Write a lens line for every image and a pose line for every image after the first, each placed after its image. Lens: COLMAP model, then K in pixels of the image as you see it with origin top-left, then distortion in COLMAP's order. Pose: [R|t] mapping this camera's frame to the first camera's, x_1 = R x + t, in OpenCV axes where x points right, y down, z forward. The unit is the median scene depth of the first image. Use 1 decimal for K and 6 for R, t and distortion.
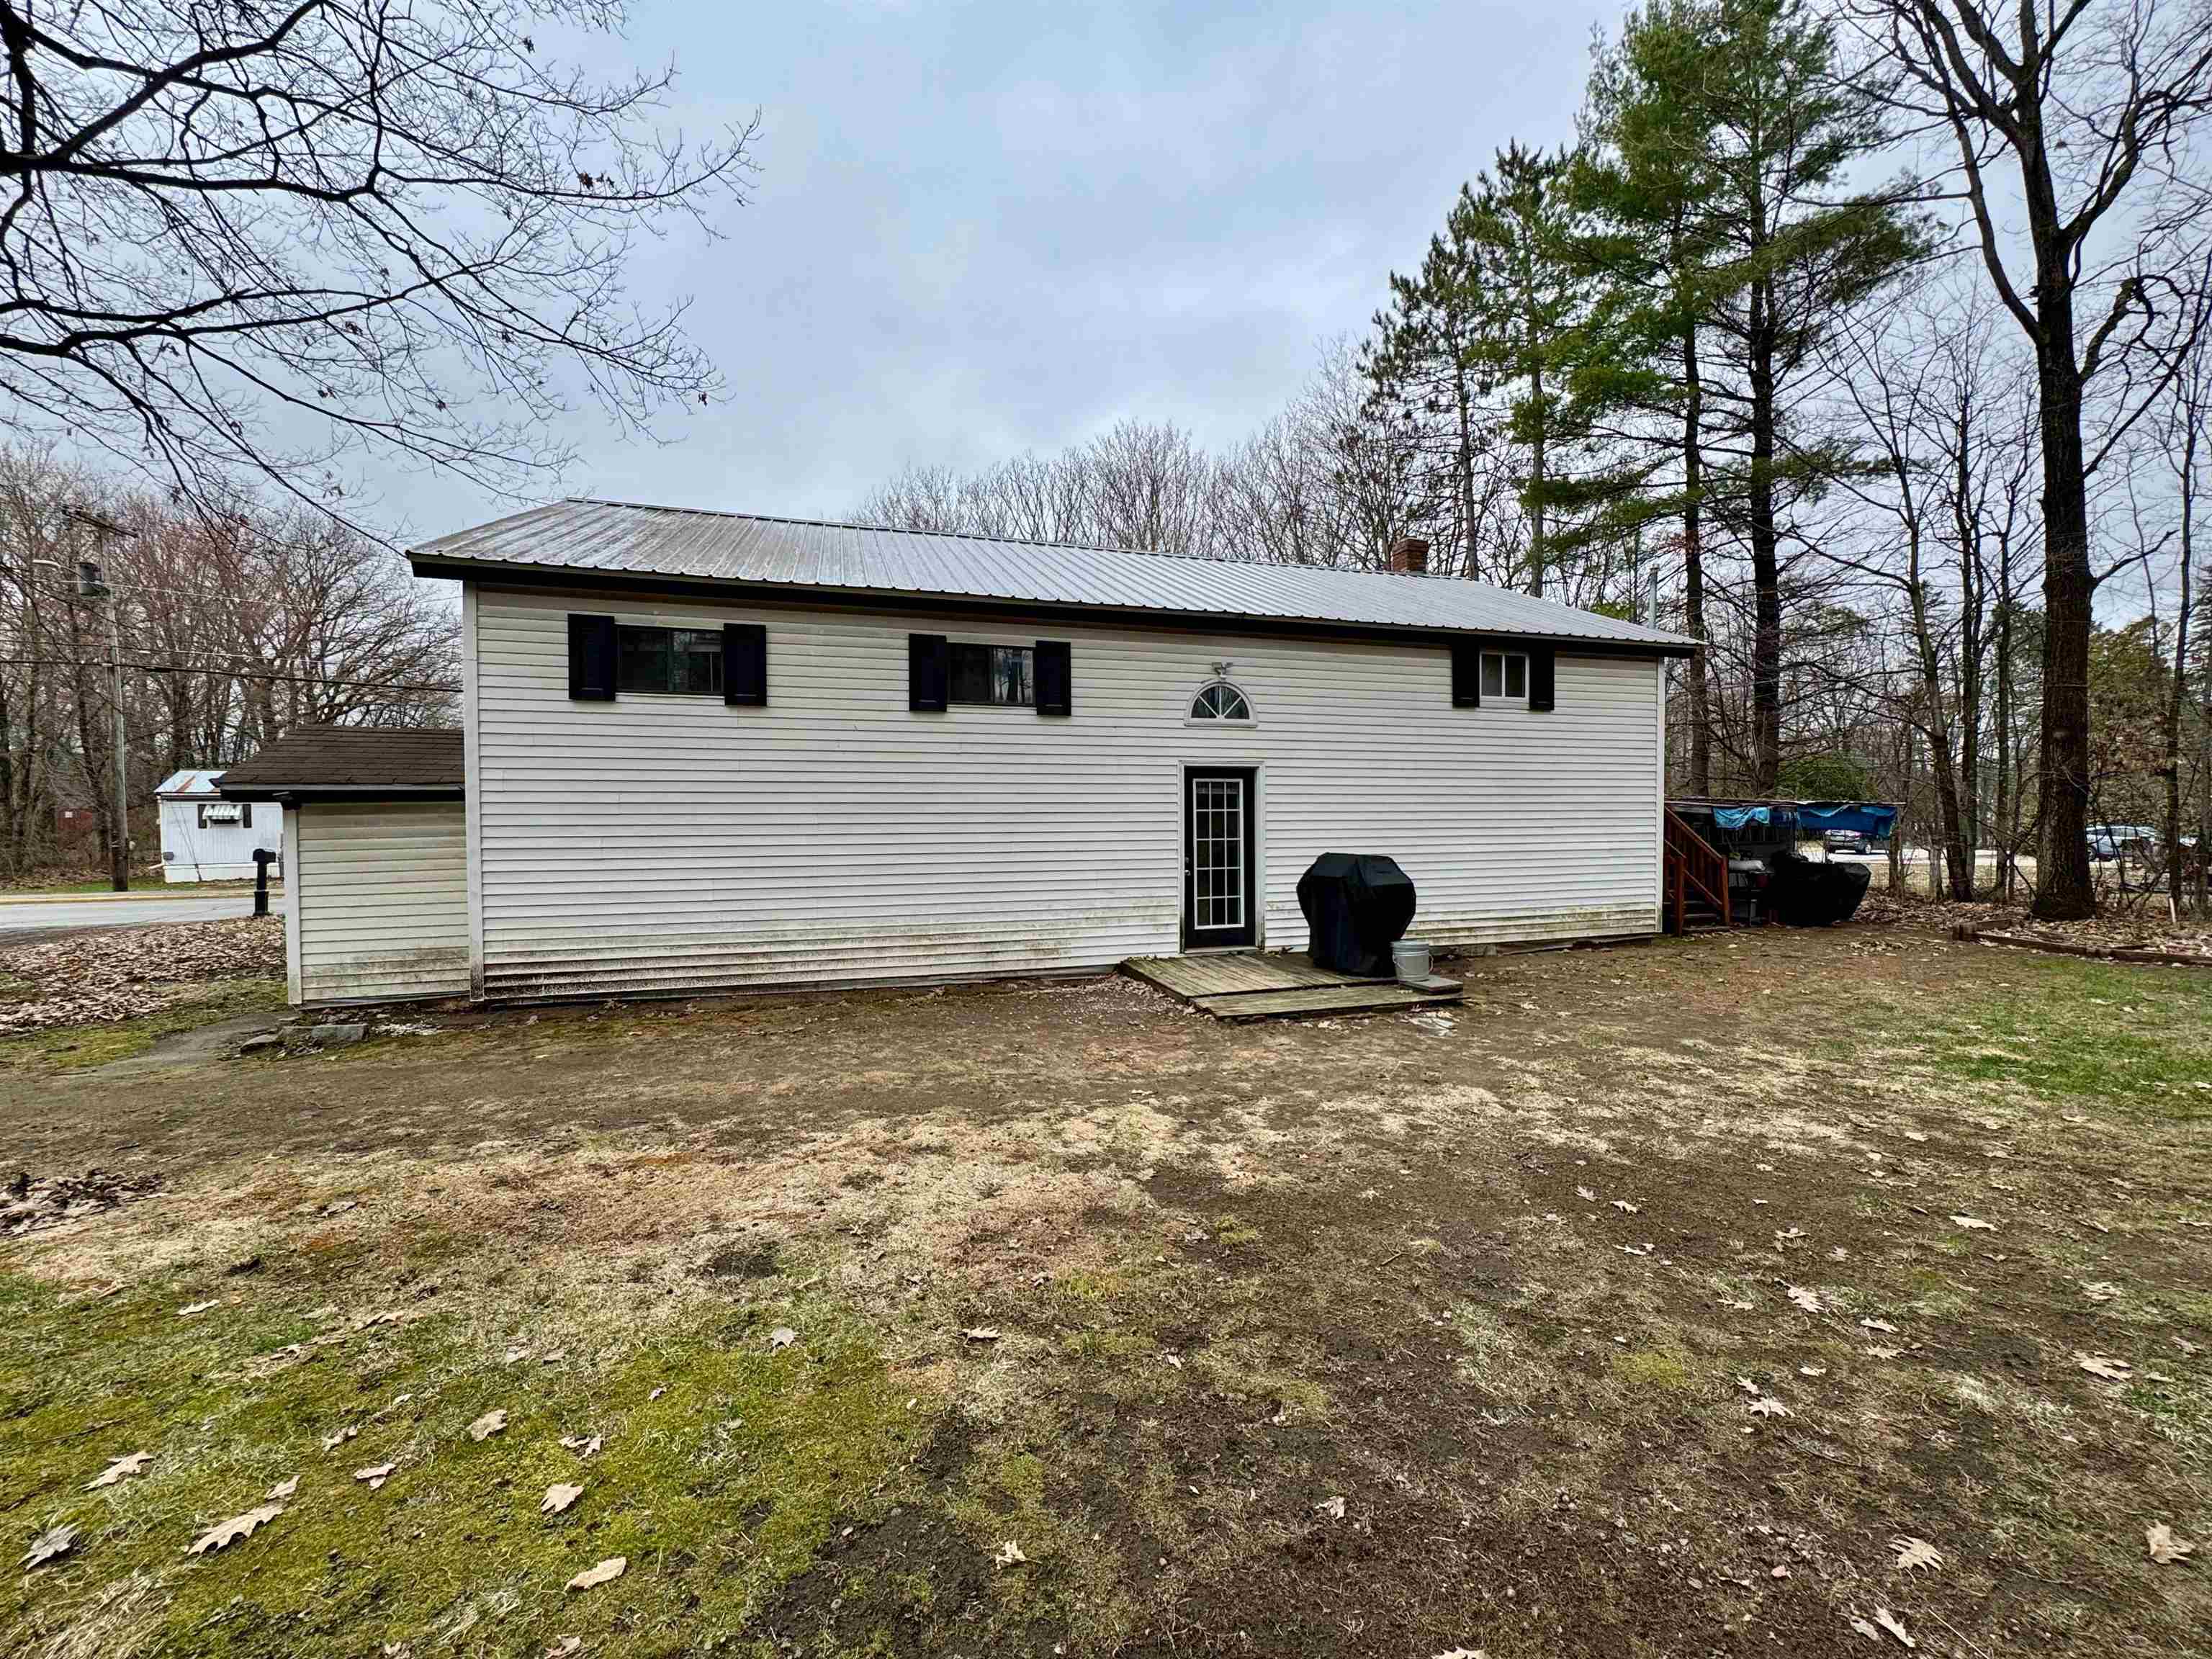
lens RADIAL K [[878.3, 0, 1113.3], [0, 878.3, 832.7], [0, 0, 1]] dist [-0.004423, 0.000714]
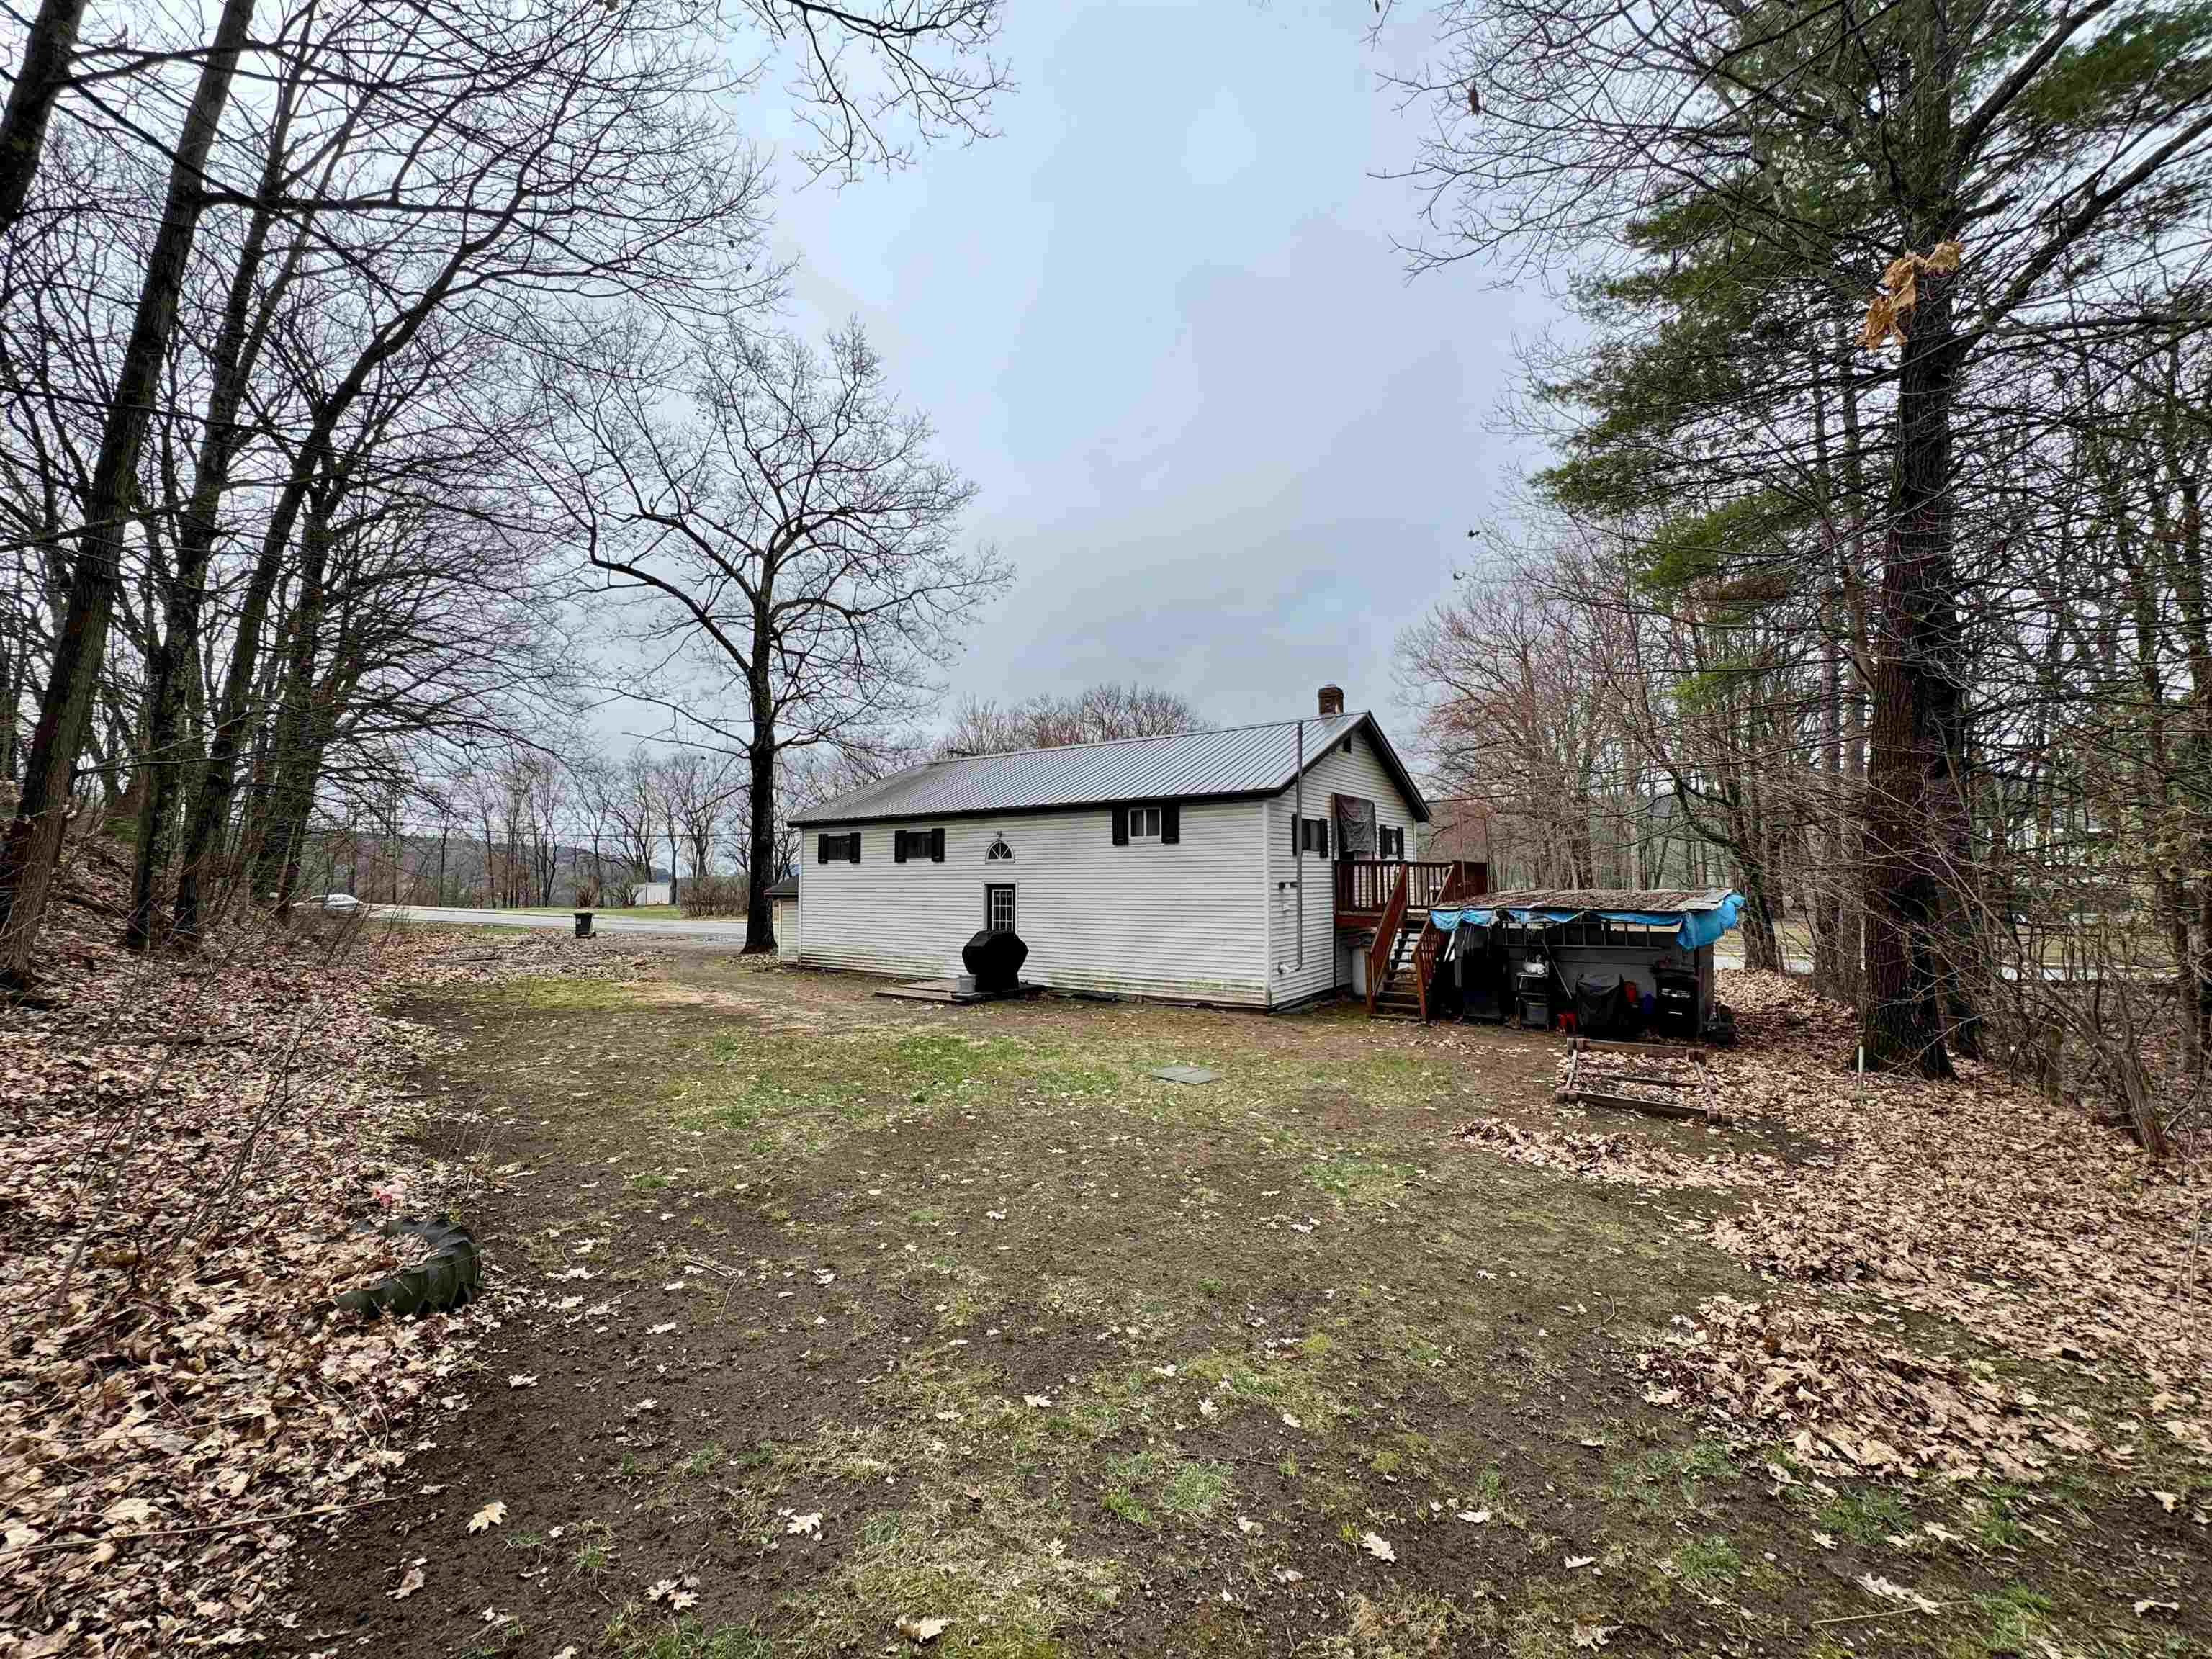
lens RADIAL K [[878.3, 0, 1105.2], [0, 878.3, 837.1], [0, 0, 1]] dist [-0.004423, 0.000714]
pose [[0.611855, -0.063215, -0.788440, 2.034458], [-0.067012, 0.989075, -0.131304, 0.072811], [0.788126, 0.133174, 0.600934, -0.008426]]
